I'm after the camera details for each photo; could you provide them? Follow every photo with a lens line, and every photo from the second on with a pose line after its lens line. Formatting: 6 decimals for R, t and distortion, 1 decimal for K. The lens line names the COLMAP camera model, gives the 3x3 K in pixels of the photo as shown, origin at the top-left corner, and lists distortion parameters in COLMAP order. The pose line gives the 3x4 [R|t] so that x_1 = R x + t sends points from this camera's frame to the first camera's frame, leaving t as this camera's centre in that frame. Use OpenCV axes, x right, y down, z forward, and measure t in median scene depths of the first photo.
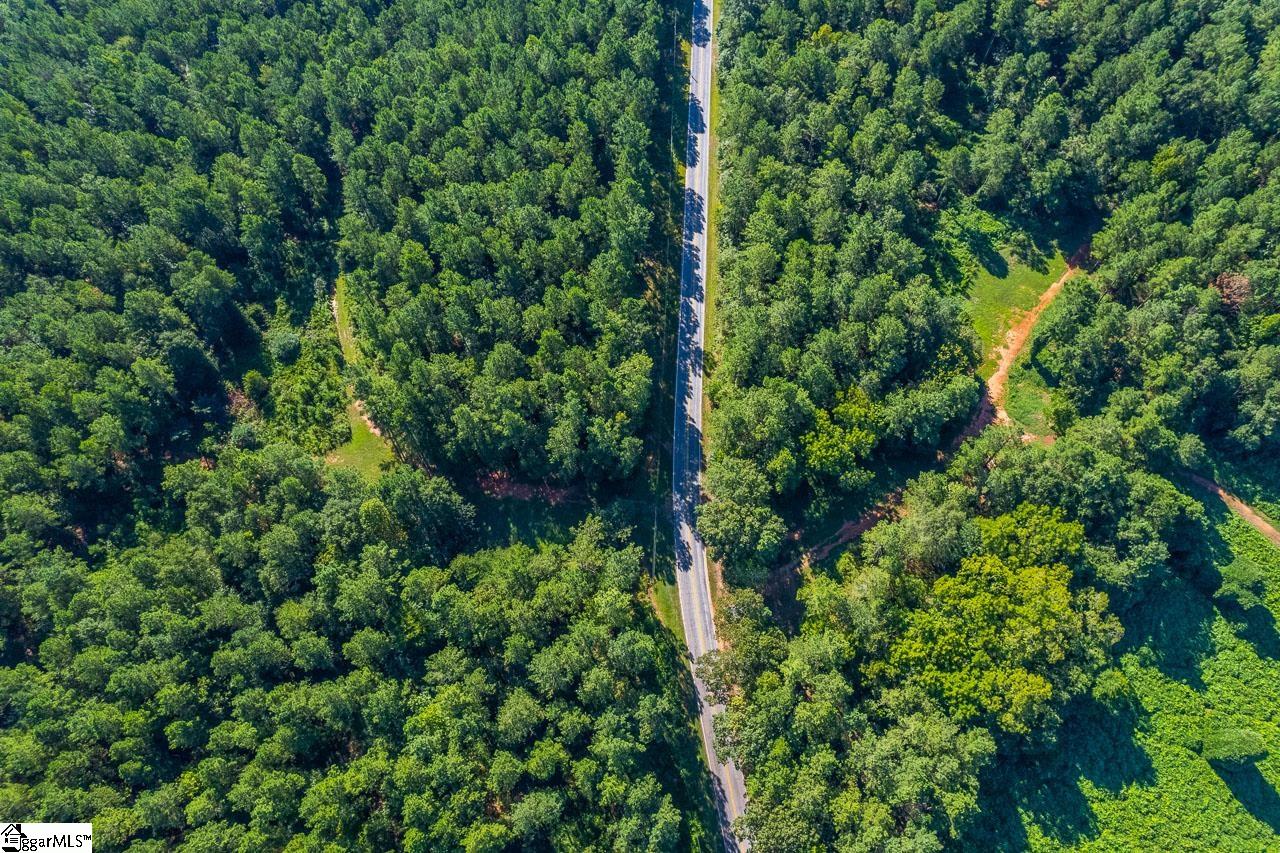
lens RADIAL K [[836.9, 0, 645.0], [0, 836.9, 425.7], [0, 0, 1]] dist [-0.094556, 0.080245]
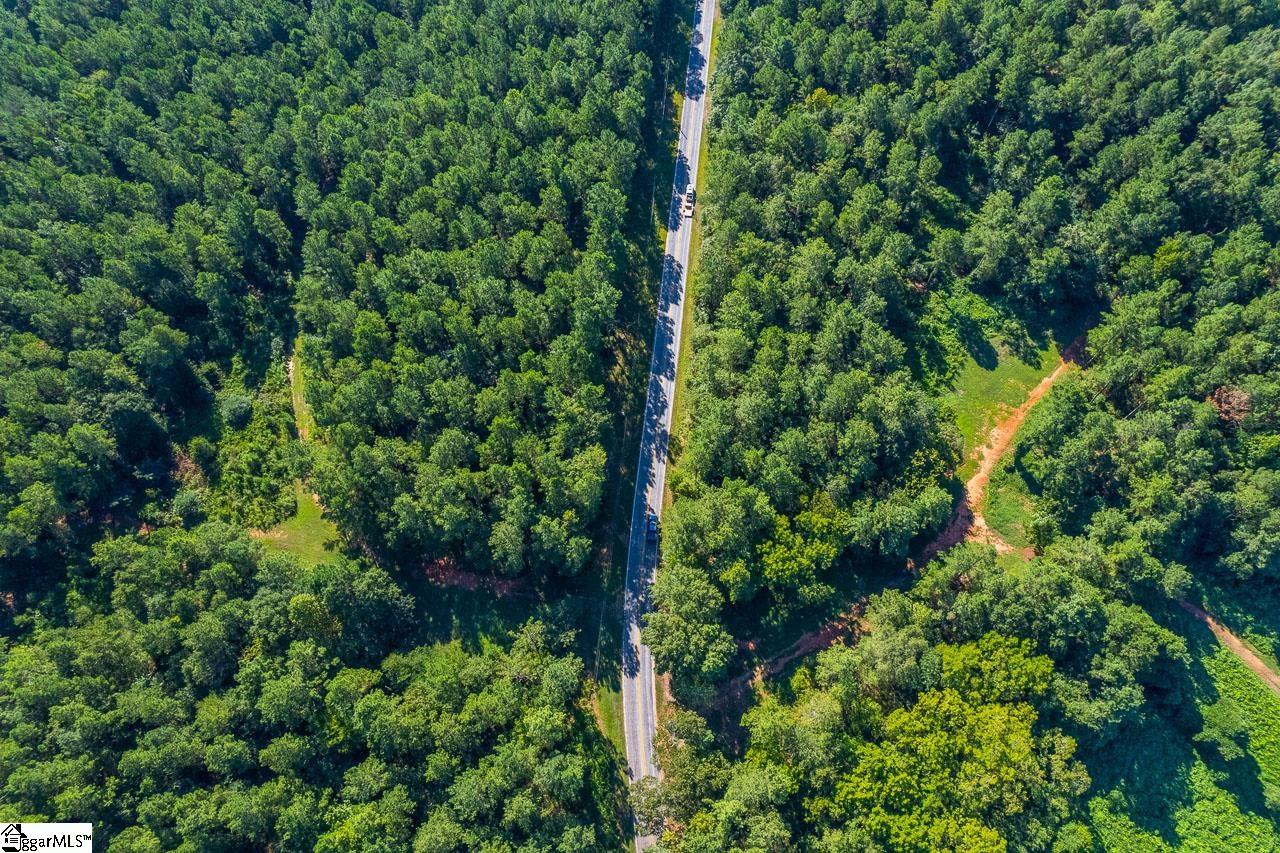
lens RADIAL K [[836.9, 0, 645.0], [0, 836.9, 425.7], [0, 0, 1]] dist [-0.094556, 0.080245]
pose [[0.998760, 0.046229, -0.018482, 0.064521], [-0.046264, 0.998928, -0.001439, -0.106272], [0.018396, 0.002292, 0.999828, 0.050427]]
